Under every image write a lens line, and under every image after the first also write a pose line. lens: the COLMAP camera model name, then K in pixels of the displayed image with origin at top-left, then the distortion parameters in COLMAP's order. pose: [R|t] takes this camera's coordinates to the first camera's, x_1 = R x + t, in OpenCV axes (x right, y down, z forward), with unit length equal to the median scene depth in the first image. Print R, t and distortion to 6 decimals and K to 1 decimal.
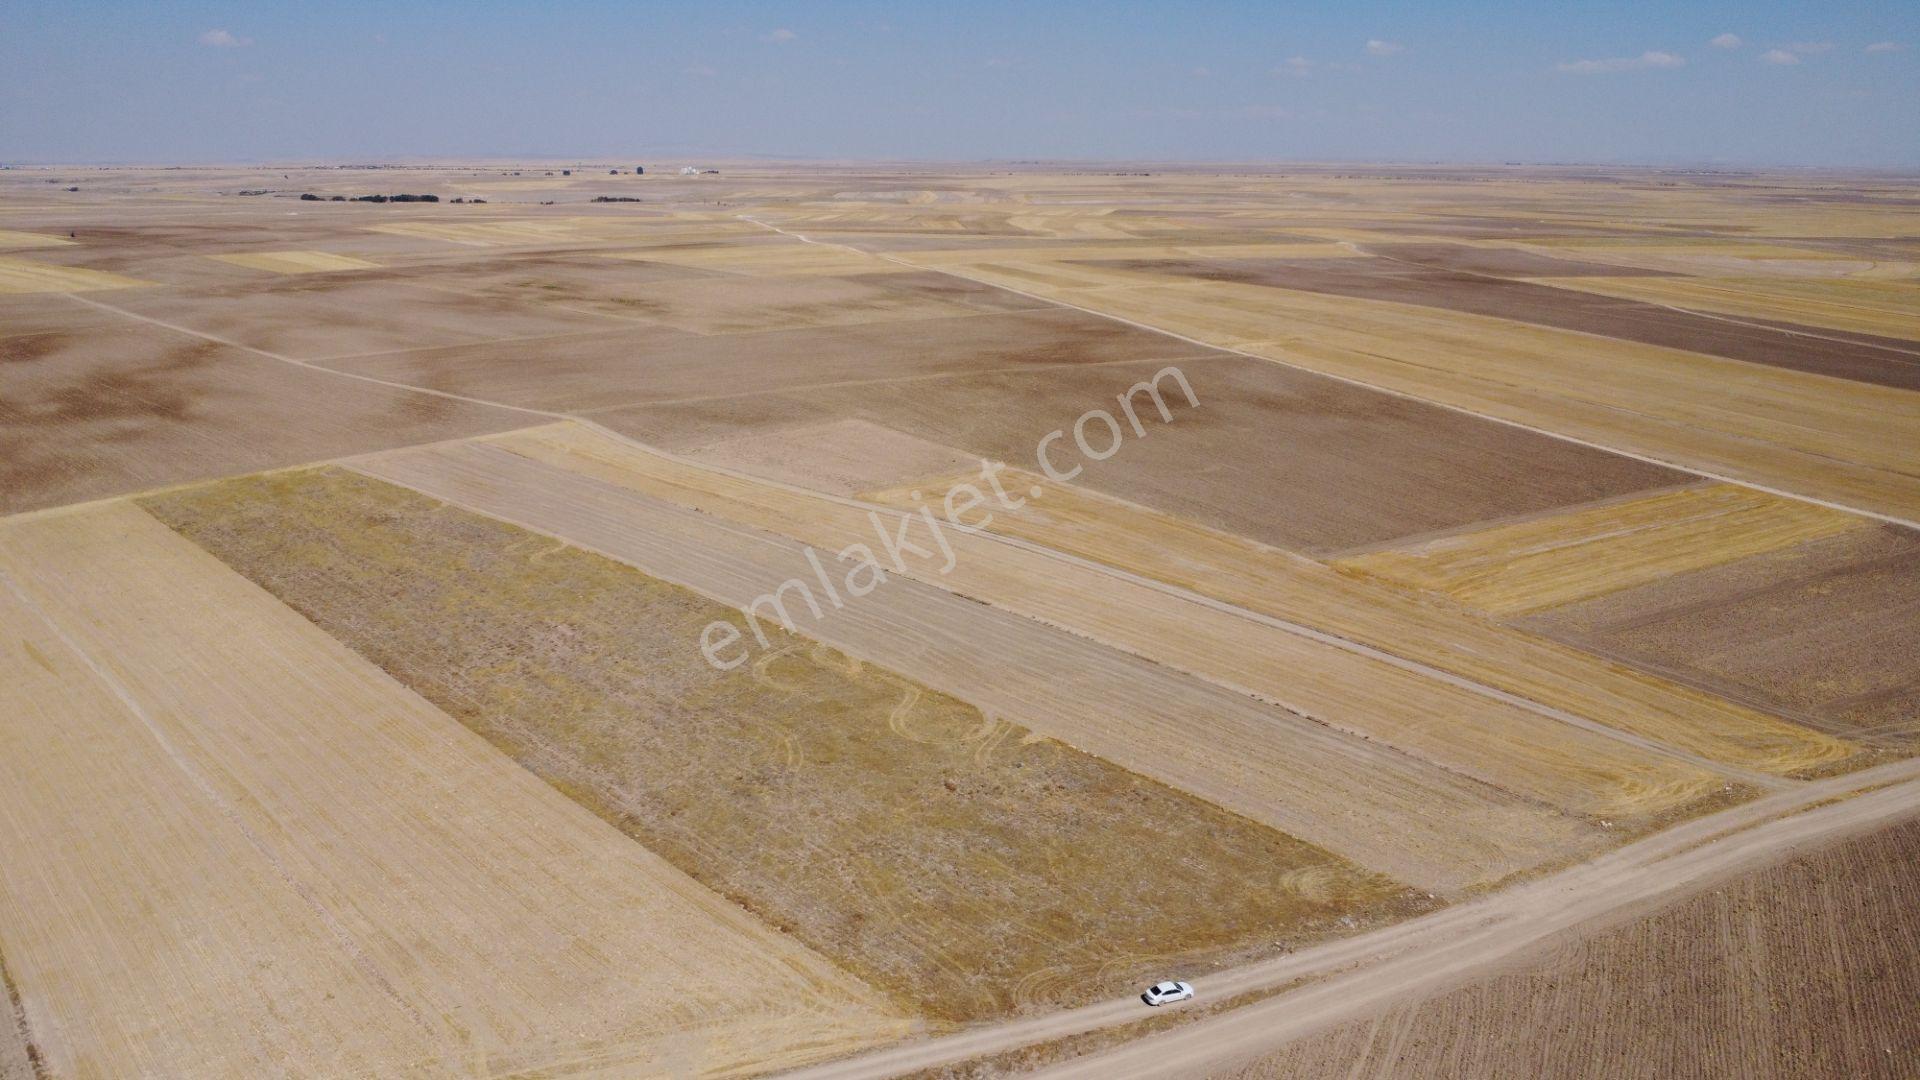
lens RADIAL K [[1396.7, 0, 958.6], [0, 1396.7, 544.5], [0, 0, 1]] dist [-0.026071, -0.017243]
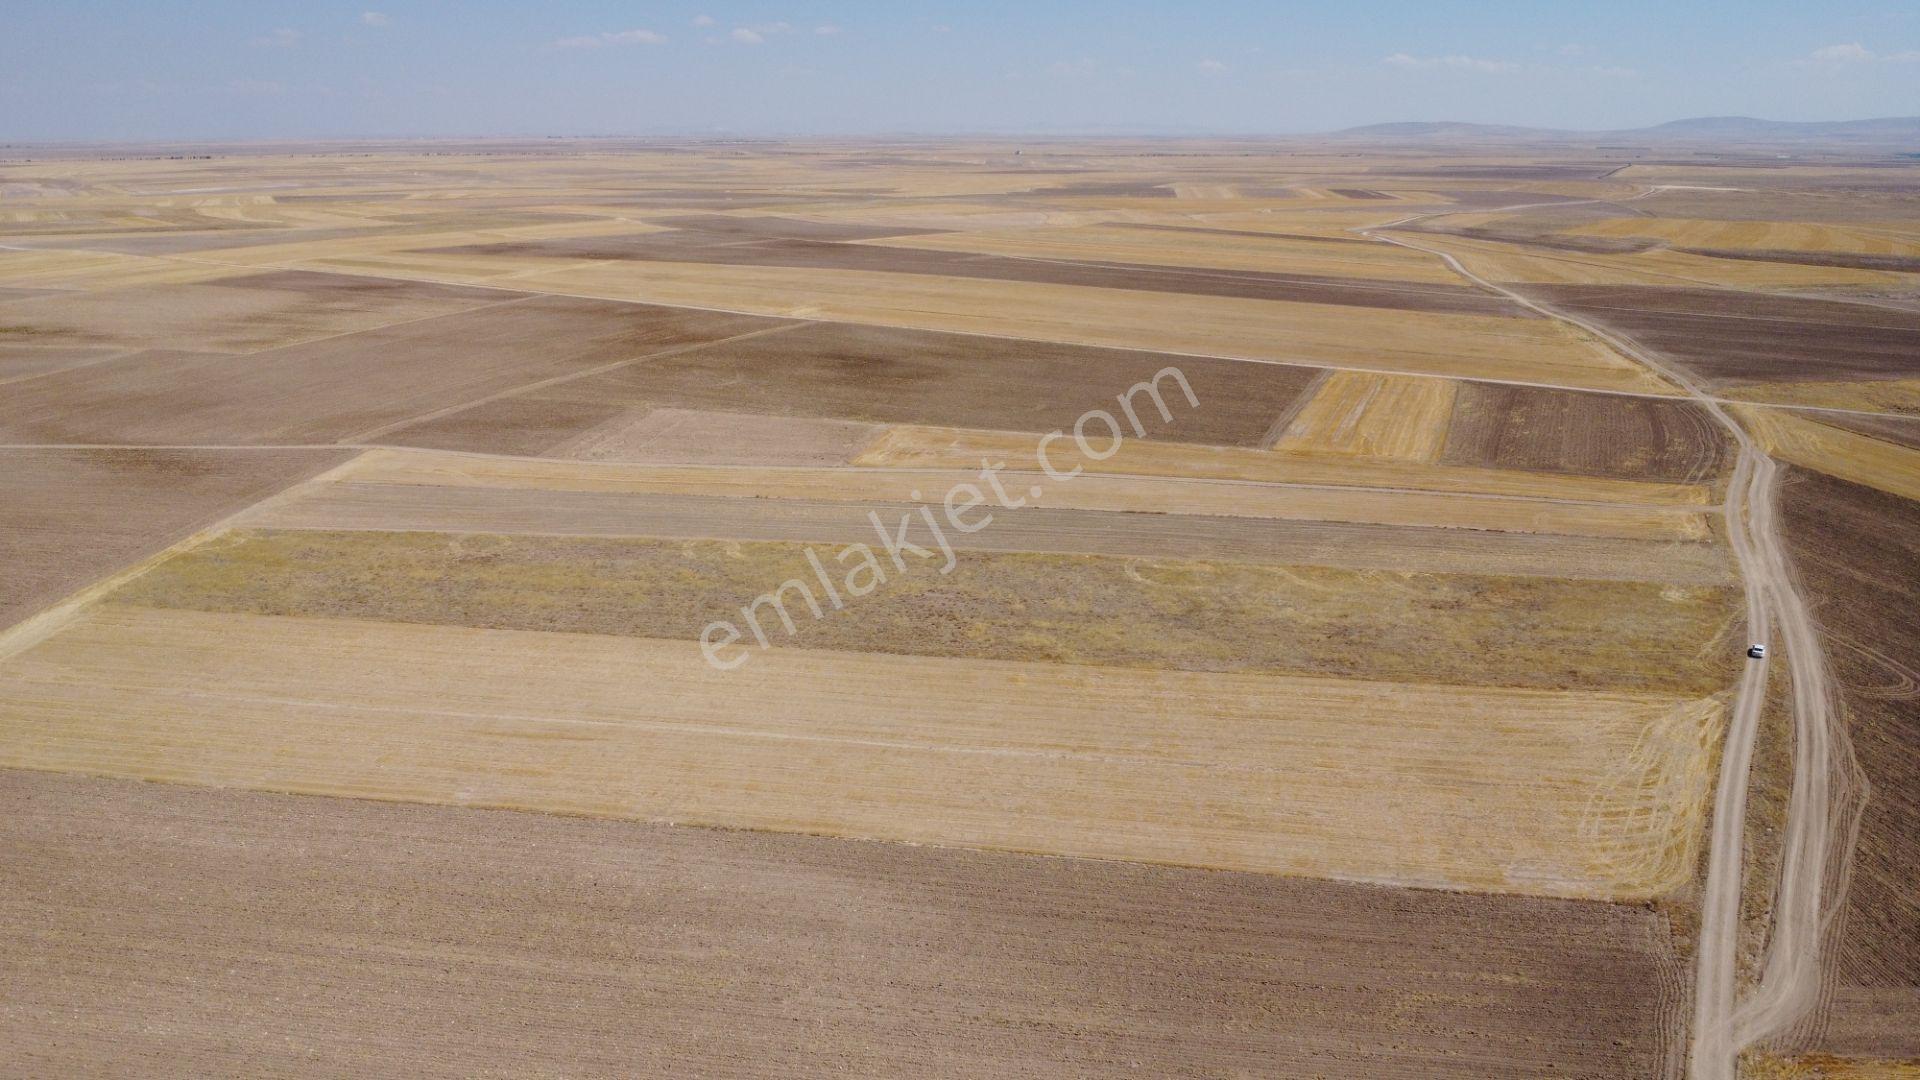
lens RADIAL K [[1396.7, 0, 957.2], [0, 1396.7, 540.5], [0, 0, 1]] dist [-0.026071, -0.017243]
pose [[0.789189, -0.176969, 0.588101, -0.824691], [0.168232, 0.983250, 0.070121, -0.049496], [-0.590660, 0.043599, 0.805742, 0.105421]]
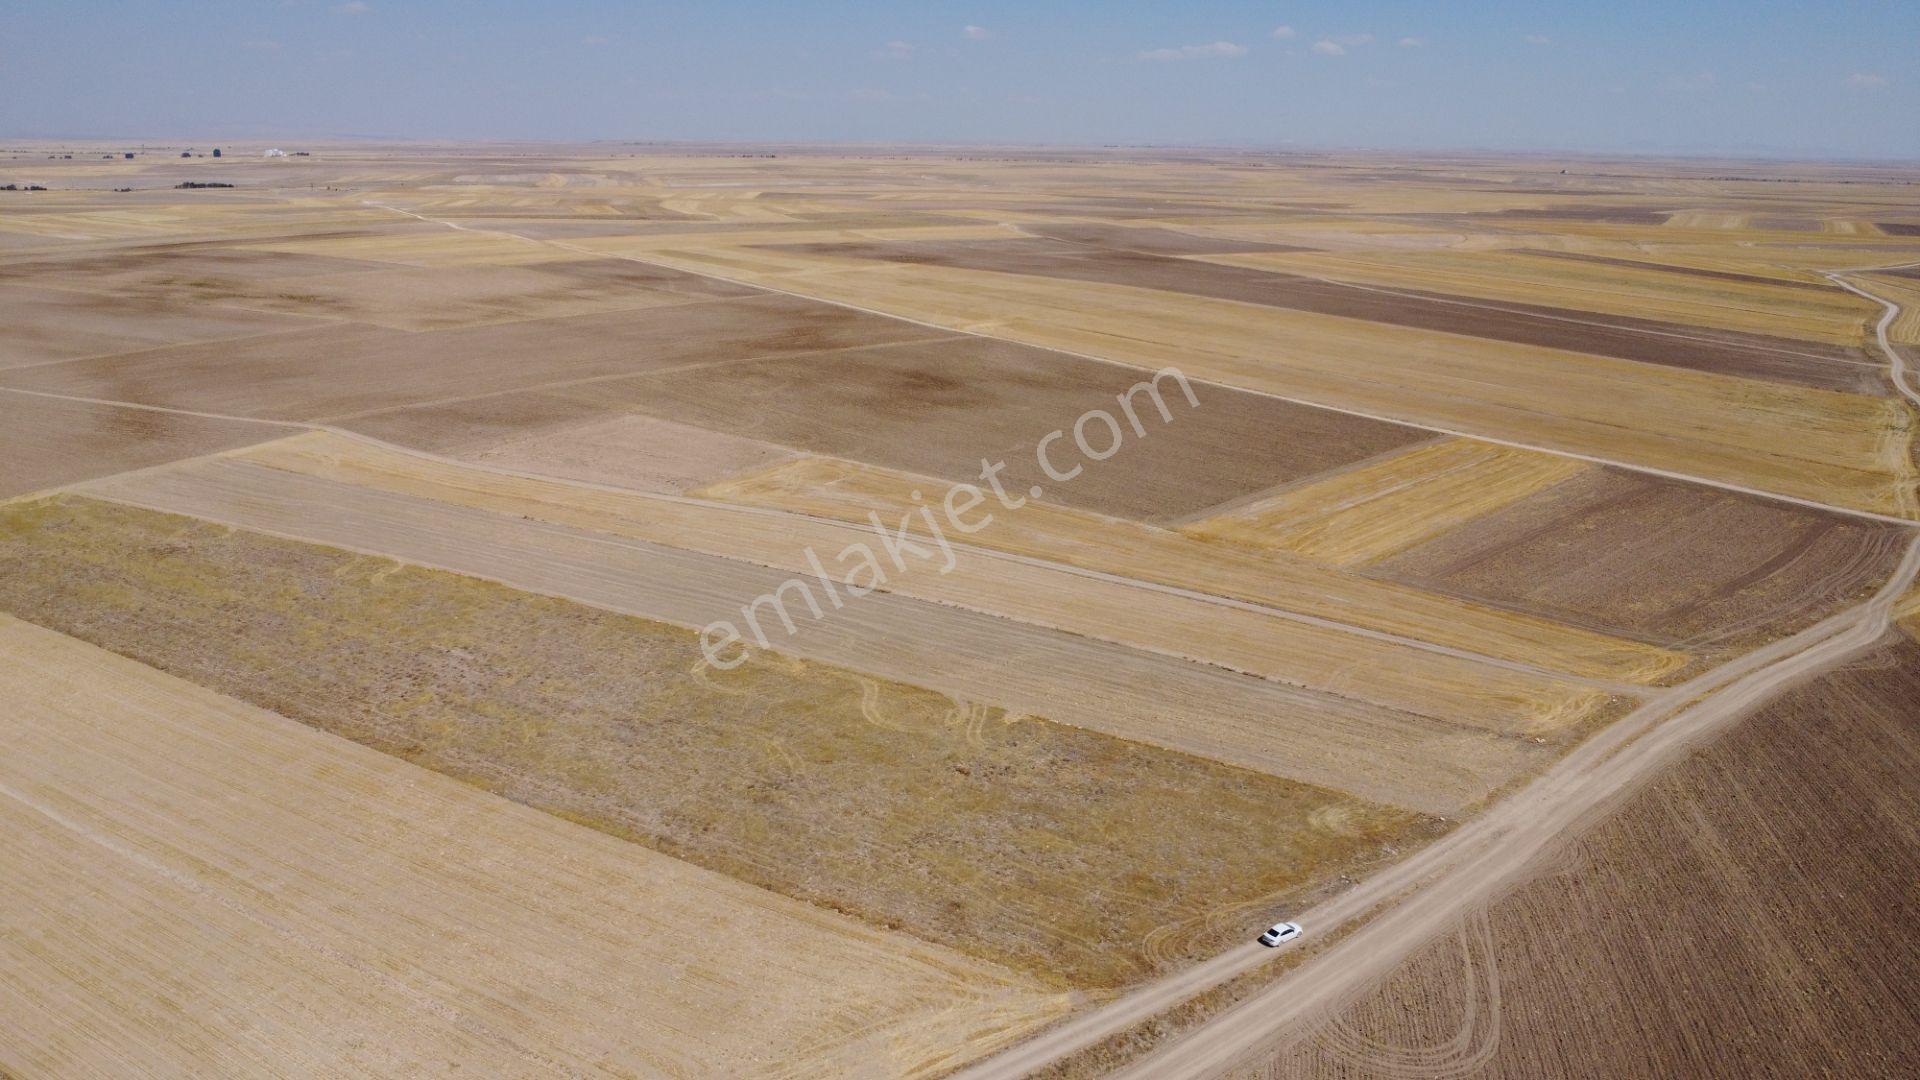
lens RADIAL K [[1396.7, 0, 959.7], [0, 1396.7, 544.0], [0, 0, 1]] dist [-0.026071, -0.017243]
pose [[0.964017, -0.067179, 0.257214, -0.178792], [0.064051, 0.997735, 0.020528, -0.009144], [-0.258011, -0.003314, 0.966136, 0.011092]]
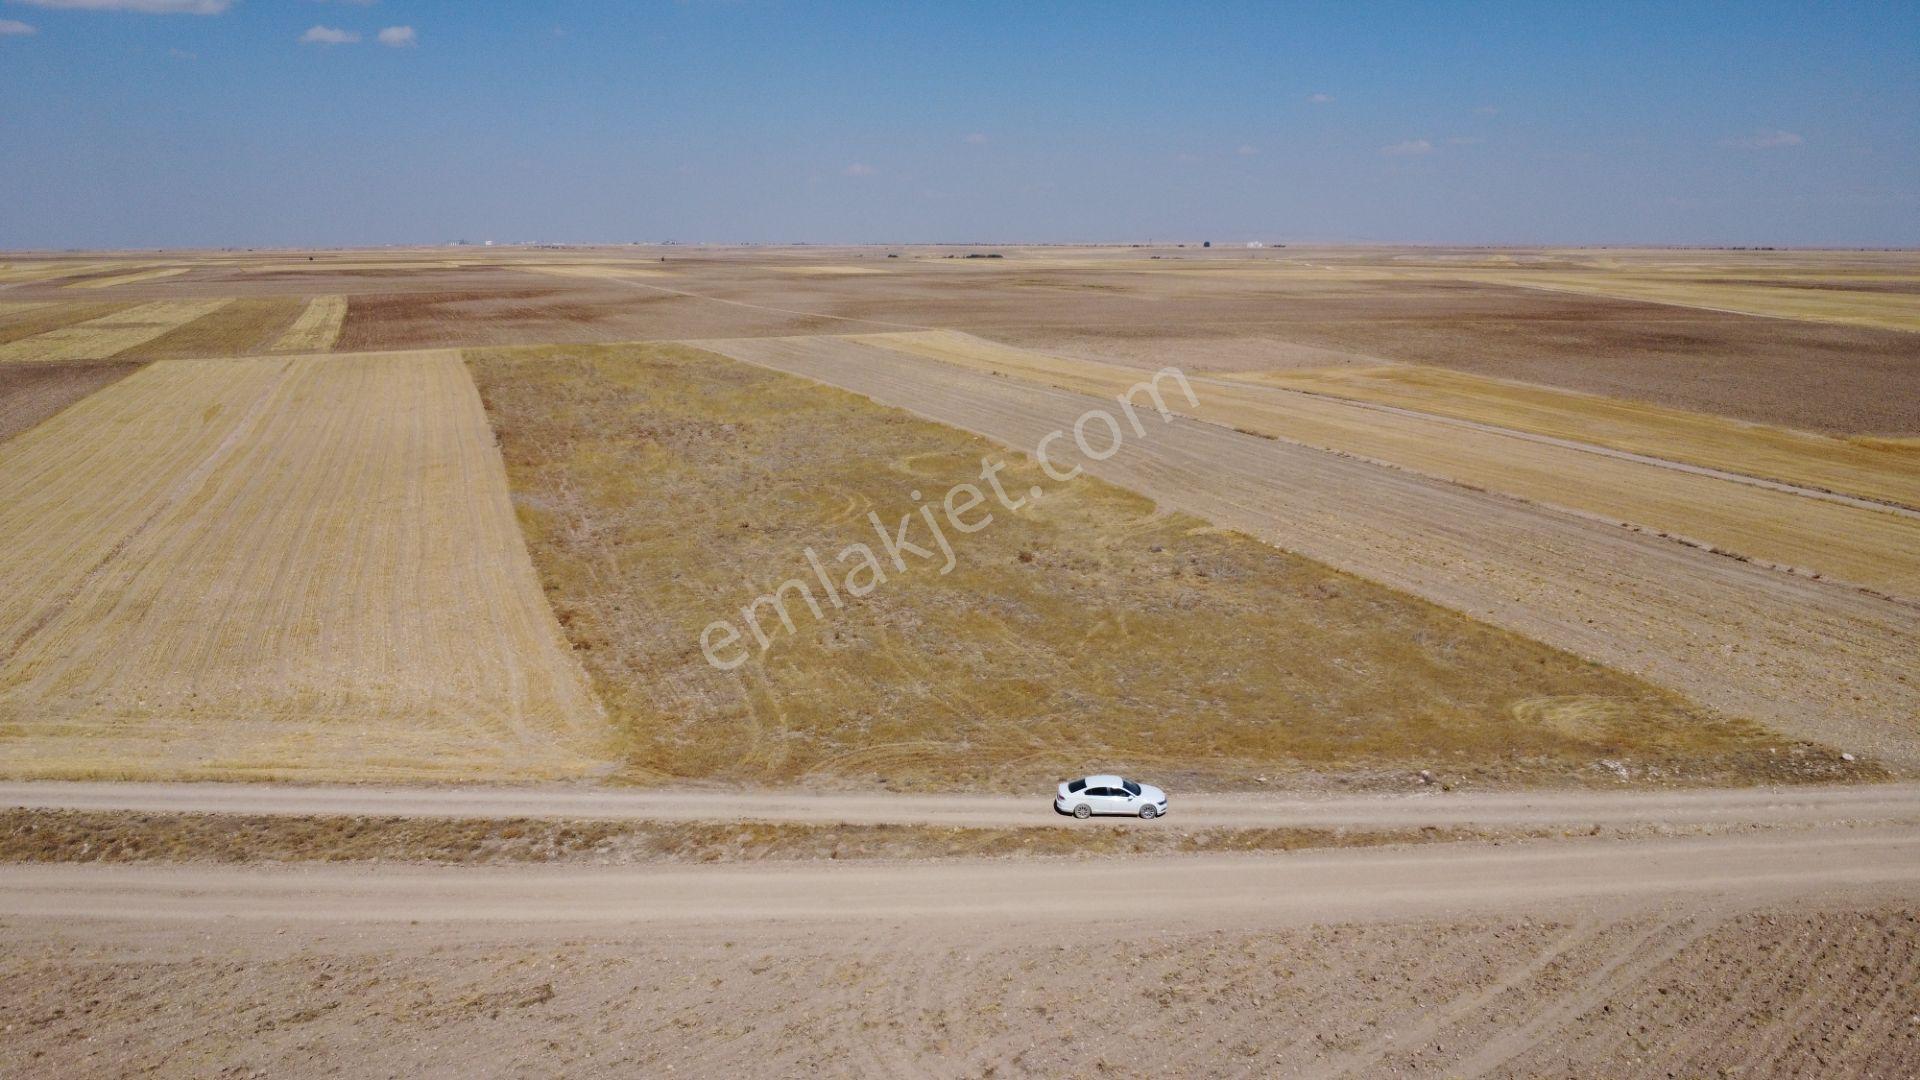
lens RADIAL K [[1396.7, 0, 961.4], [0, 1396.7, 538.7], [0, 0, 1]] dist [-0.026071, -0.017243]
pose [[0.922000, 0.078019, -0.379247, 0.140201], [-0.102696, 0.993683, -0.045247, 0.135288], [0.373322, 0.080665, 0.924188, 0.283371]]
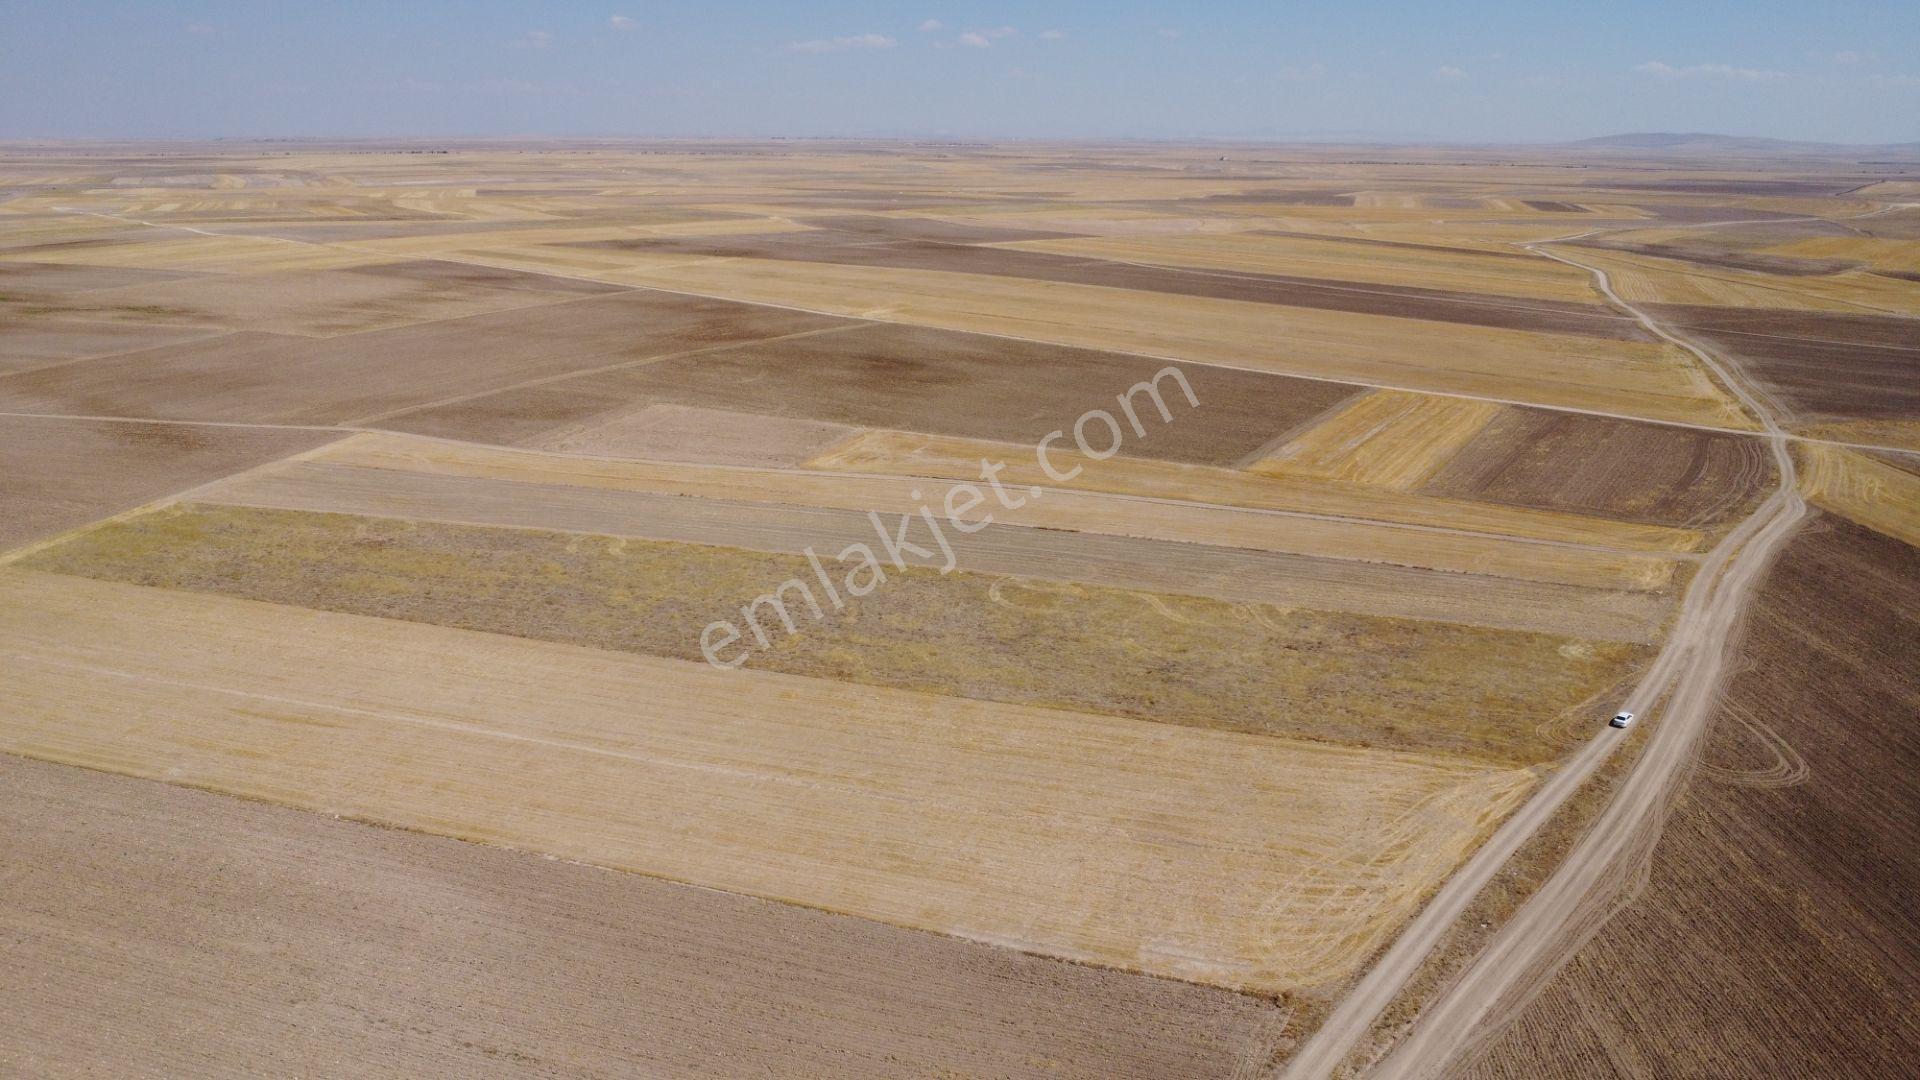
lens RADIAL K [[1396.7, 0, 958.6], [0, 1396.7, 542.2], [0, 0, 1]] dist [-0.026071, -0.017243]
pose [[0.874105, -0.133507, 0.467029, -0.596621], [0.126300, 0.990884, 0.046873, -0.015848], [-0.469029, 0.018014, 0.882999, 0.001211]]
